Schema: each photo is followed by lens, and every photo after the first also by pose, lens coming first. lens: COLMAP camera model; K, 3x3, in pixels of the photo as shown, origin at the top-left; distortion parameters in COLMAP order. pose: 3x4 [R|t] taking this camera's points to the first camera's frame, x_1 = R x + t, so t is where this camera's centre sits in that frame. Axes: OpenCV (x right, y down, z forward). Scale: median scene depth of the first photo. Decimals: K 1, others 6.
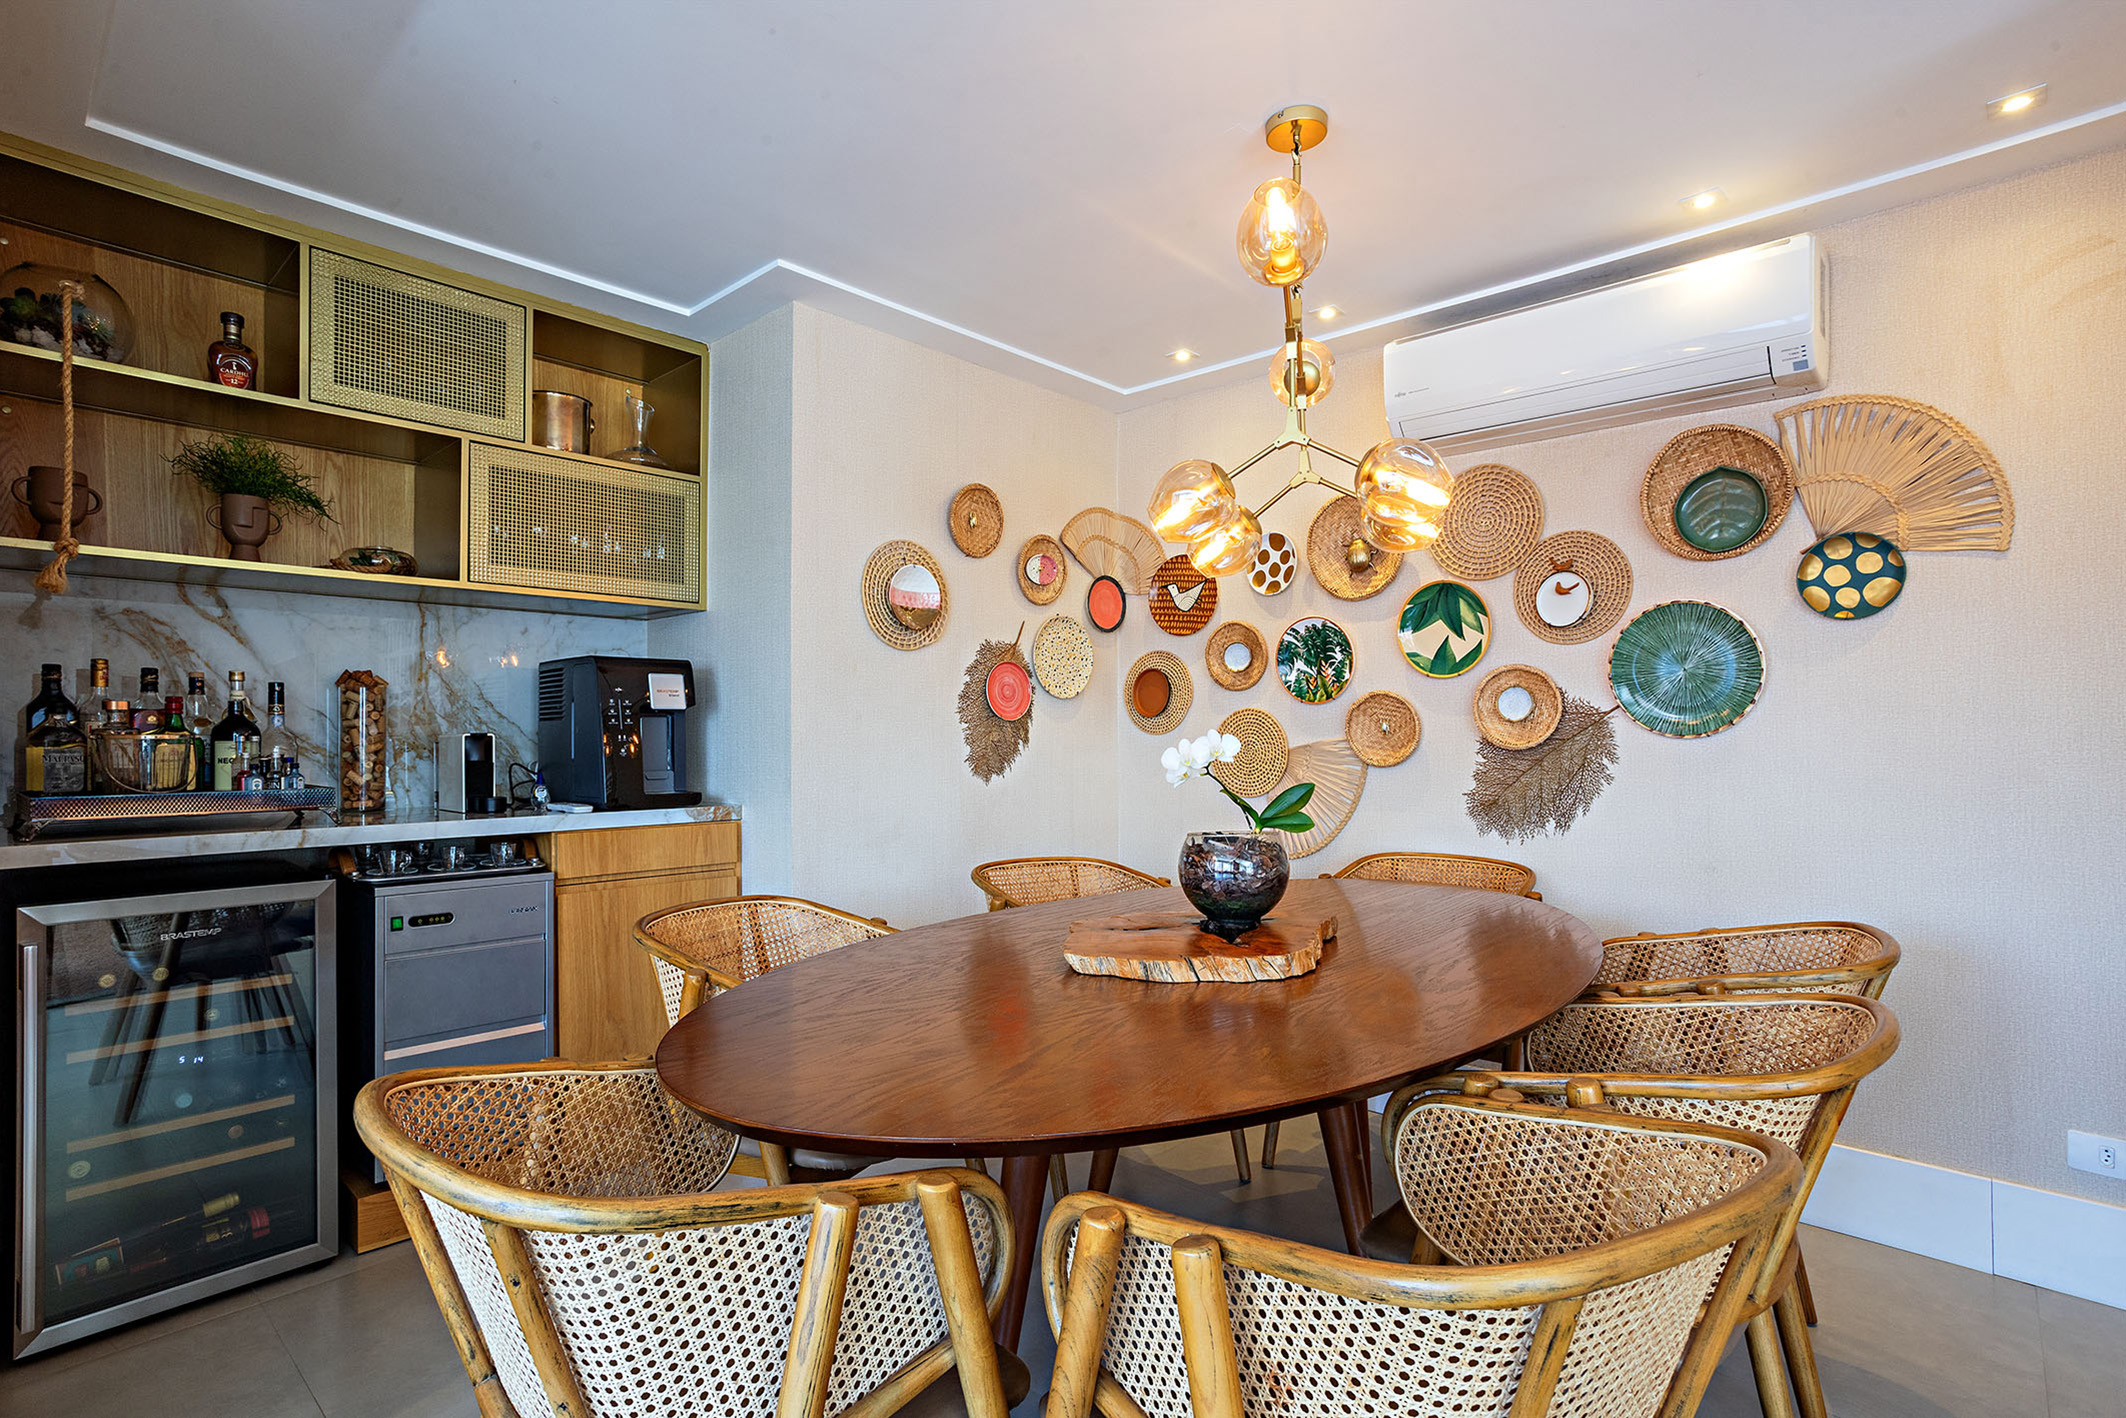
lens RADIAL K [[985.6, 0, 1066.6], [0, 985.6, 711.5], [0, 0, 1]] dist [0.000286, 0.000884]
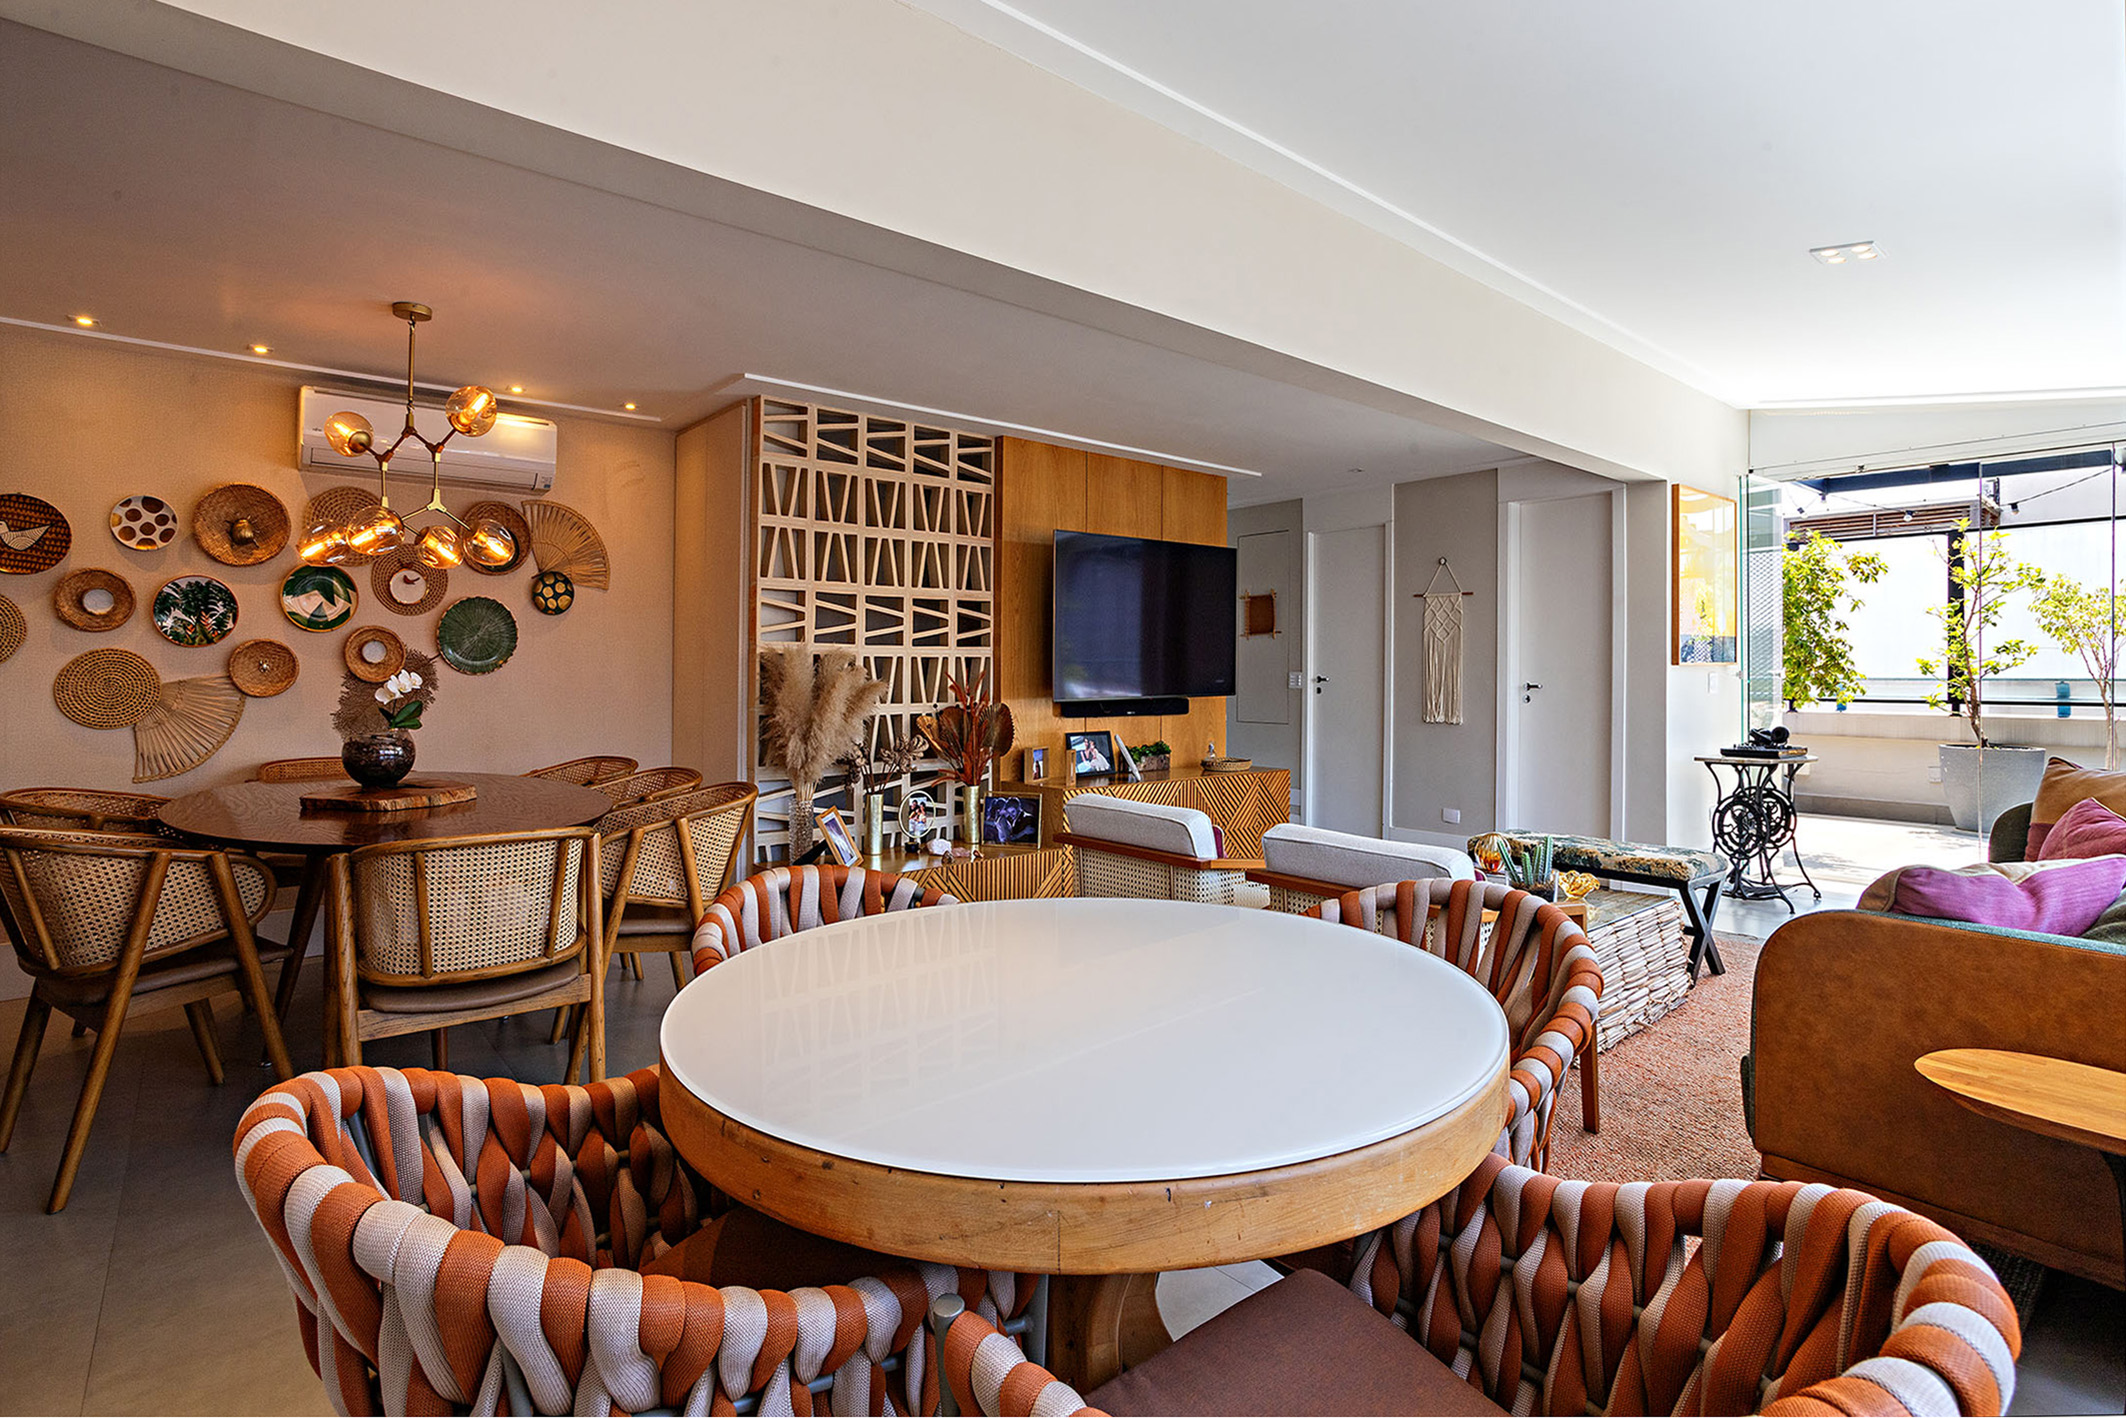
lens RADIAL K [[1050.1, 0, 1065.1], [0, 1050.1, 691.2], [0, 0, 1]] dist [0.000573, 0.000025]
pose [[0.116008, -0.015460, 0.993128, -0.928648], [-0.022243, 0.999588, 0.018158, -0.000719], [-0.992999, -0.024196, 0.115617, -0.214798]]
